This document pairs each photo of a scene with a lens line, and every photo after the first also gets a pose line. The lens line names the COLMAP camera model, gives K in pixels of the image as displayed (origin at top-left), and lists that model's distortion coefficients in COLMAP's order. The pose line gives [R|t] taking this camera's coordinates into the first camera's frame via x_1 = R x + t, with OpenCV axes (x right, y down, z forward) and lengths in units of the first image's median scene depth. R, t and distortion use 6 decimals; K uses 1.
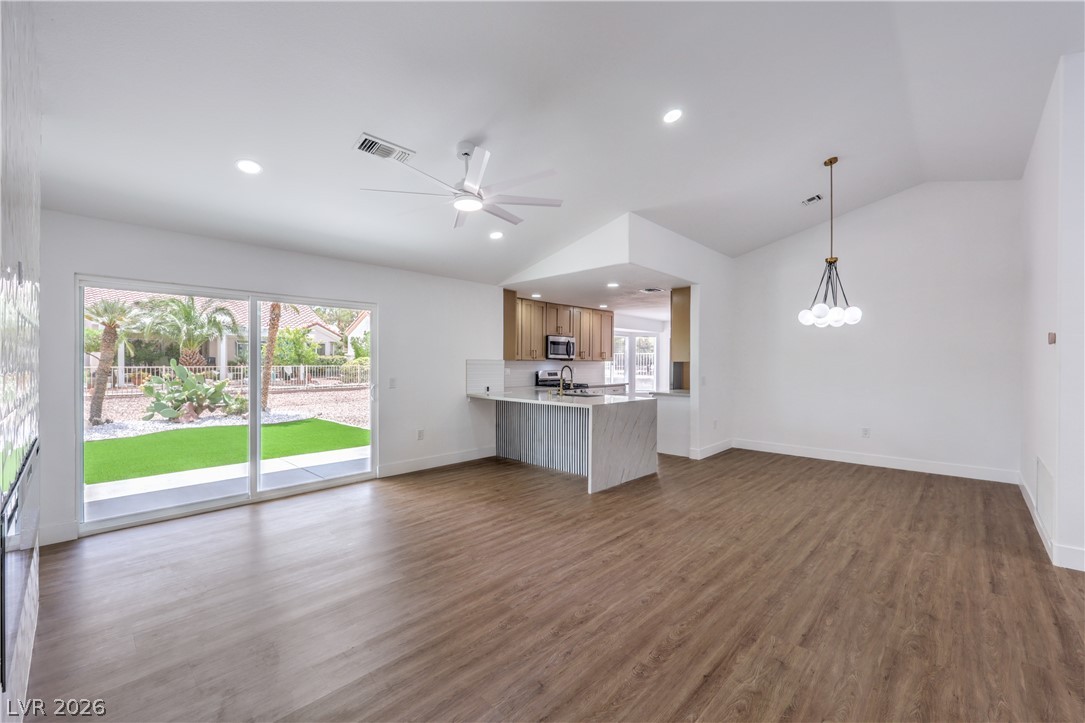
lens RADIAL K [[446.4, 0, 546.5], [0, 446.4, 353.5], [0, 0, 1]] dist [0.001093, 0.000649]
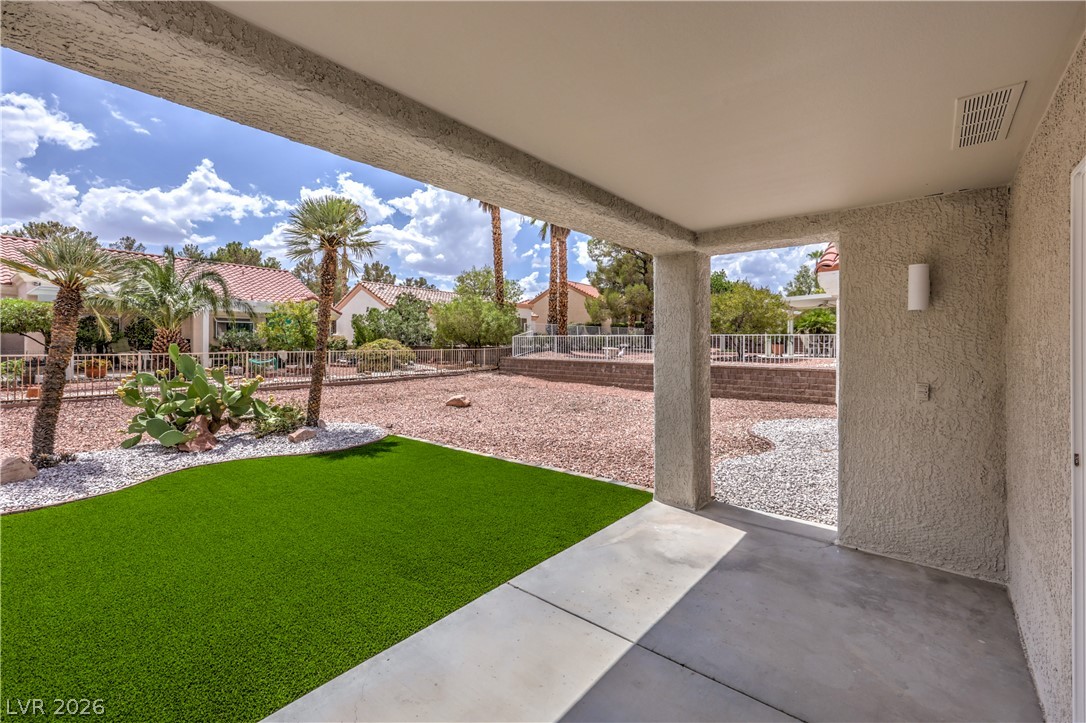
lens RADIAL K [[463.1, 0, 539.7], [0, 463.1, 331.9], [0, 0, 1]] dist [-0.003406, -0.000282]
pose [[0.998816, 0.001015, 0.048635, -0.368943], [-0.000808, 0.999991, -0.004257, -0.001578], [-0.048639, 0.004213, 0.998808, 0.349840]]
